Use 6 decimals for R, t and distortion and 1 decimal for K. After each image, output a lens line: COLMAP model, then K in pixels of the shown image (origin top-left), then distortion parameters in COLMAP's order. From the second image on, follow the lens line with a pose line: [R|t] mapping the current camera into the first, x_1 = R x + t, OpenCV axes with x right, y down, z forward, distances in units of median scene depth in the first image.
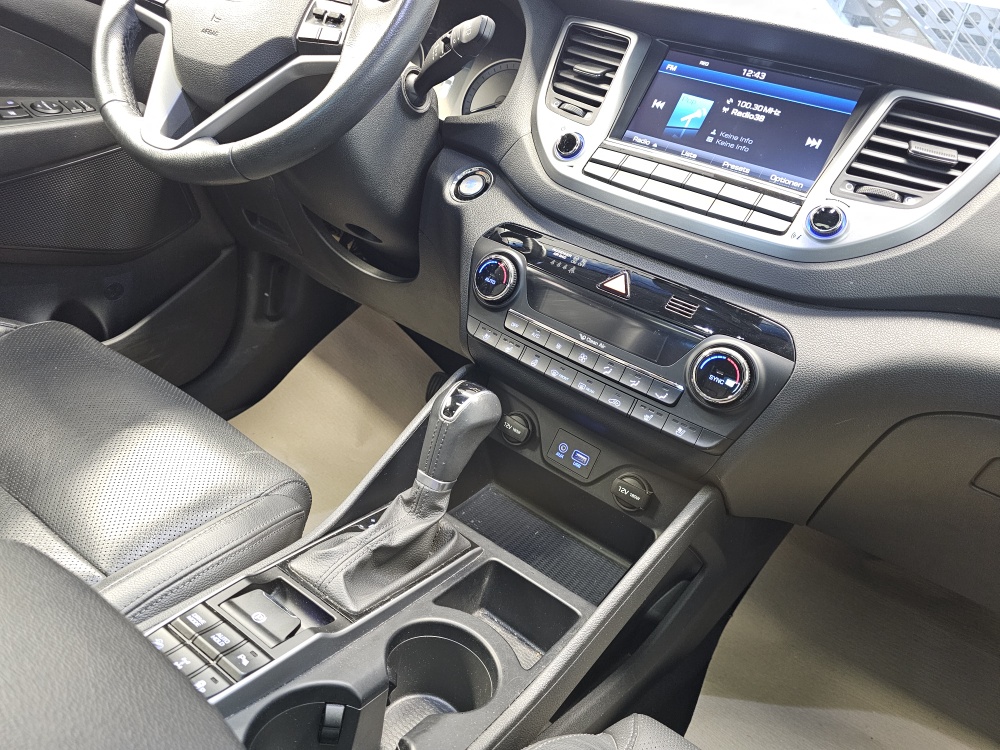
lens RADIAL K [[684.2, 0, 505.2], [0, 684.2, 365.5], [0, 0, 1]] dist [0.054465, -0.074558]
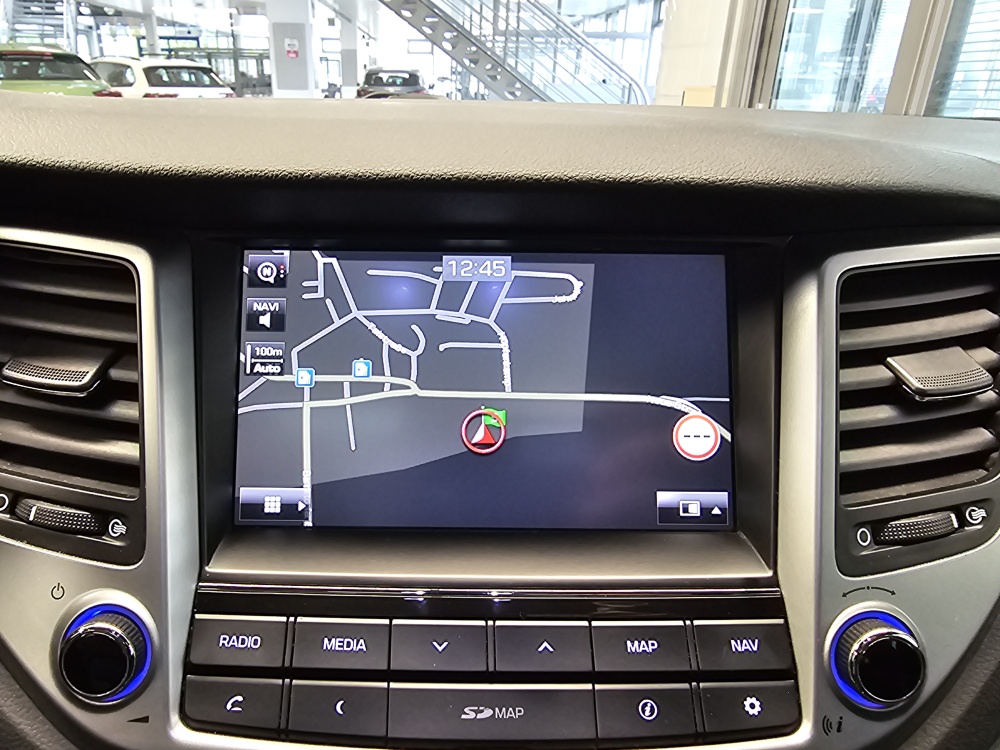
lens RADIAL K [[682.3, 0, 433.3], [0, 682.3, 378.5], [0, 0, 1]] dist [0.010019, -0.003010]
pose [[0.805570, -0.422242, 0.415656, 0.141599], [0.387177, 0.906169, 0.170152, -0.441238], [-0.448500, 0.023863, 0.893464, 0.648335]]
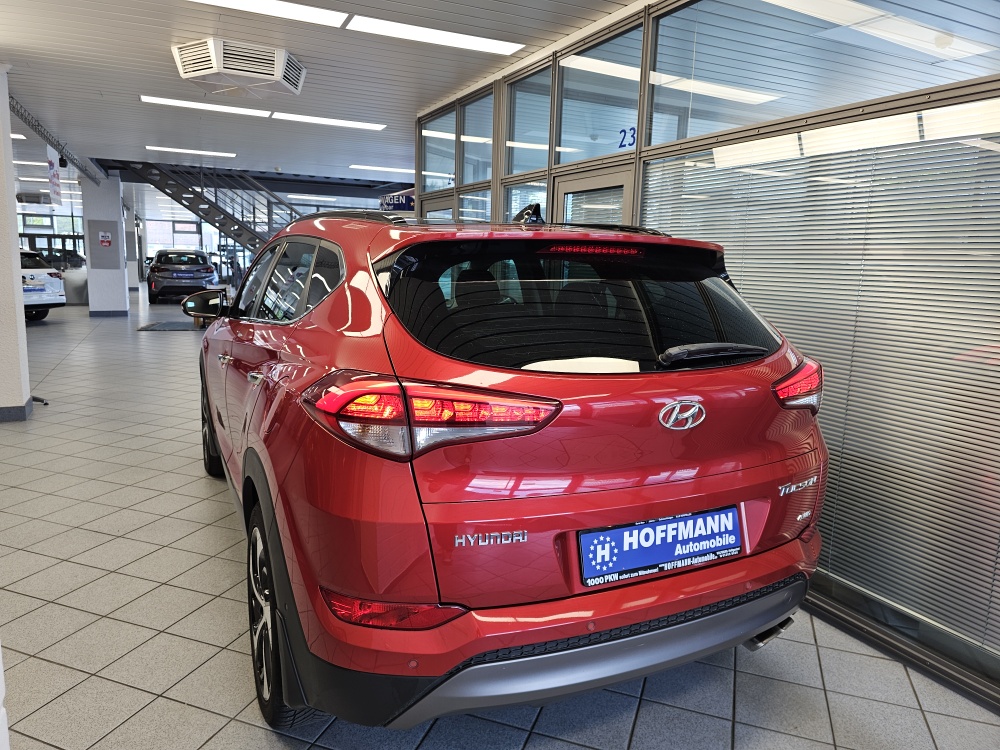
lens RADIAL K [[678.7, 0, 497.9], [0, 678.7, 370.2], [0, 0, 1]] dist [0.055672, -0.067578]
pose [[0.503098, -0.349467, 0.790421, -4.615177], [0.421161, 0.897784, 0.128869, -0.284565], [-0.754663, 0.268061, 0.598855, -3.951171]]
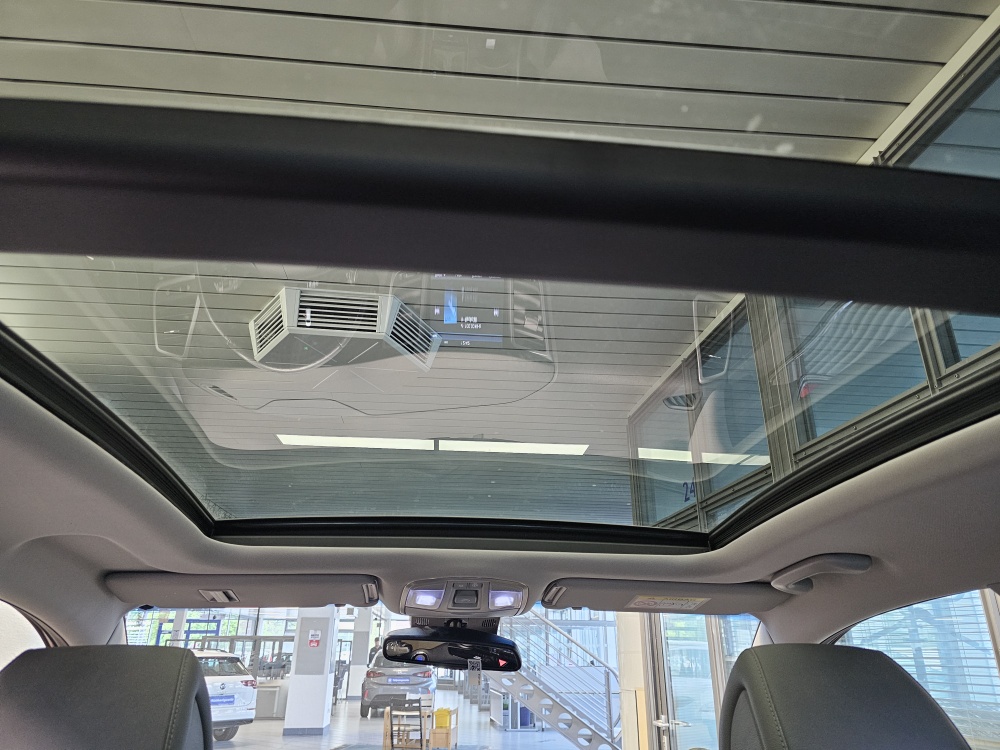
lens RADIAL K [[677.7, 0, 499.3], [0, 677.7, 378.2], [0, 0, 1]] dist [0.026707, -0.001293]
pose [[0.756743, 0.021977, 0.653343, -0.995151], [0.404936, 0.768841, -0.494884, -0.370050], [-0.513193, 0.639062, 0.572916, -1.233319]]
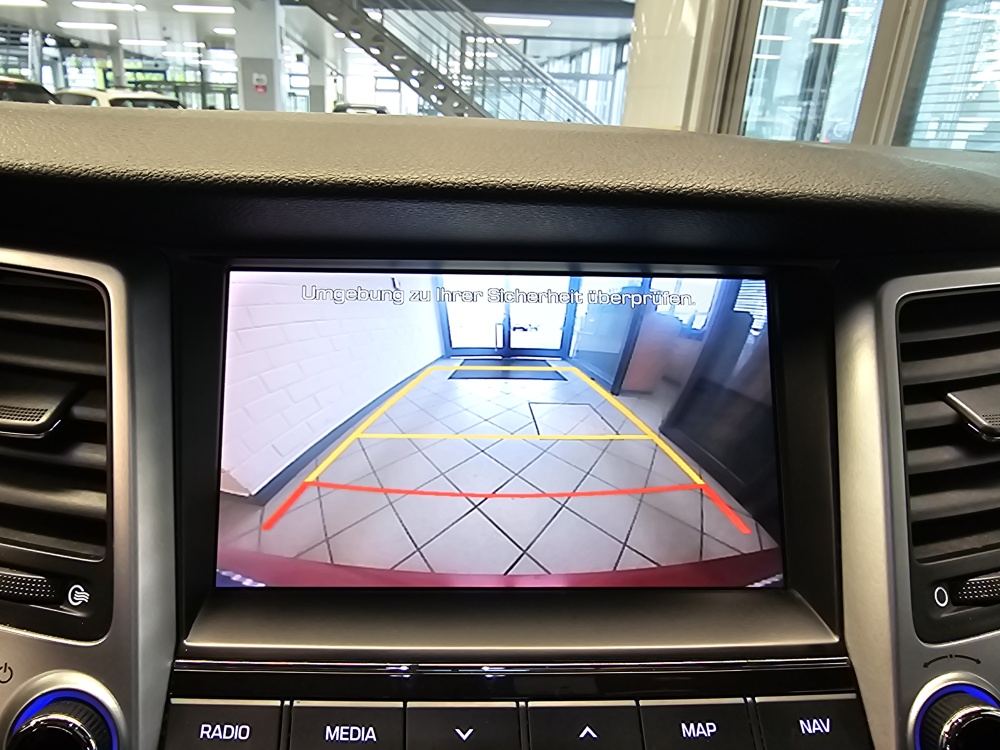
lens RADIAL K [[685.6, 0, 426.3], [0, 685.6, 384.8], [0, 0, 1]] dist [0.010159, -0.001601]
pose [[0.789082, -0.404562, 0.462254, 0.142469], [0.380996, 0.912601, 0.148330, -0.444459], [-0.481862, 0.059073, 0.874254, 0.698967]]
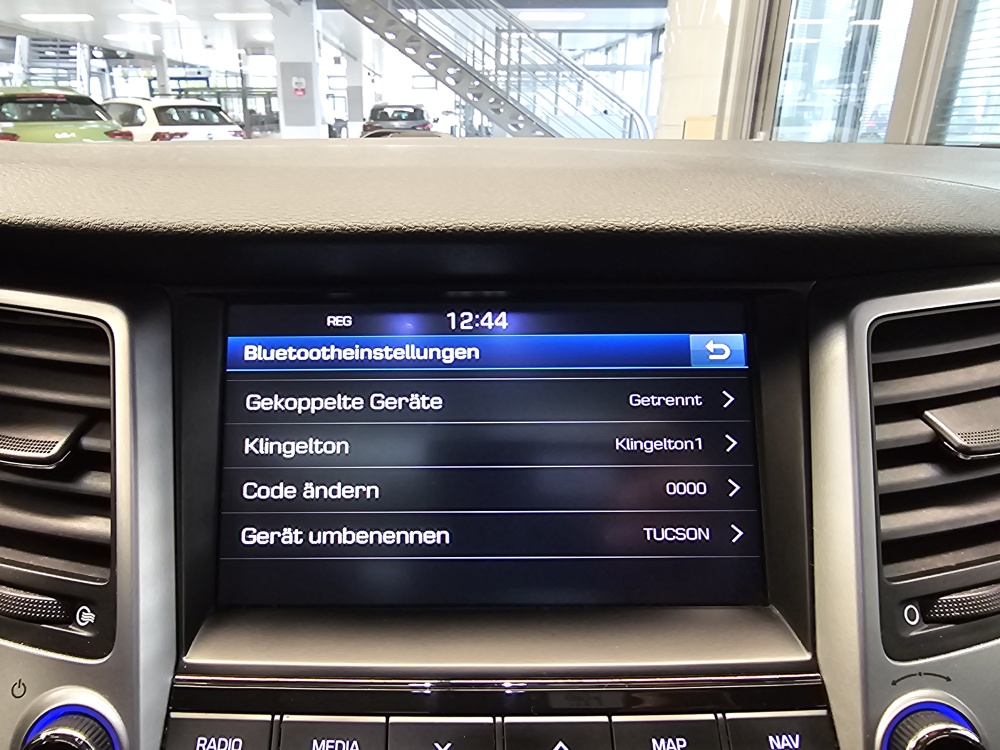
lens RADIAL K [[681.2, 0, 437.4], [0, 681.2, 375.5], [0, 0, 1]] dist [0.011567, -0.004273]
pose [[0.802003, -0.415647, 0.428987, 0.165724], [0.402563, 0.906694, 0.125897, -0.450450], [-0.441288, 0.071724, 0.894494, 0.670928]]
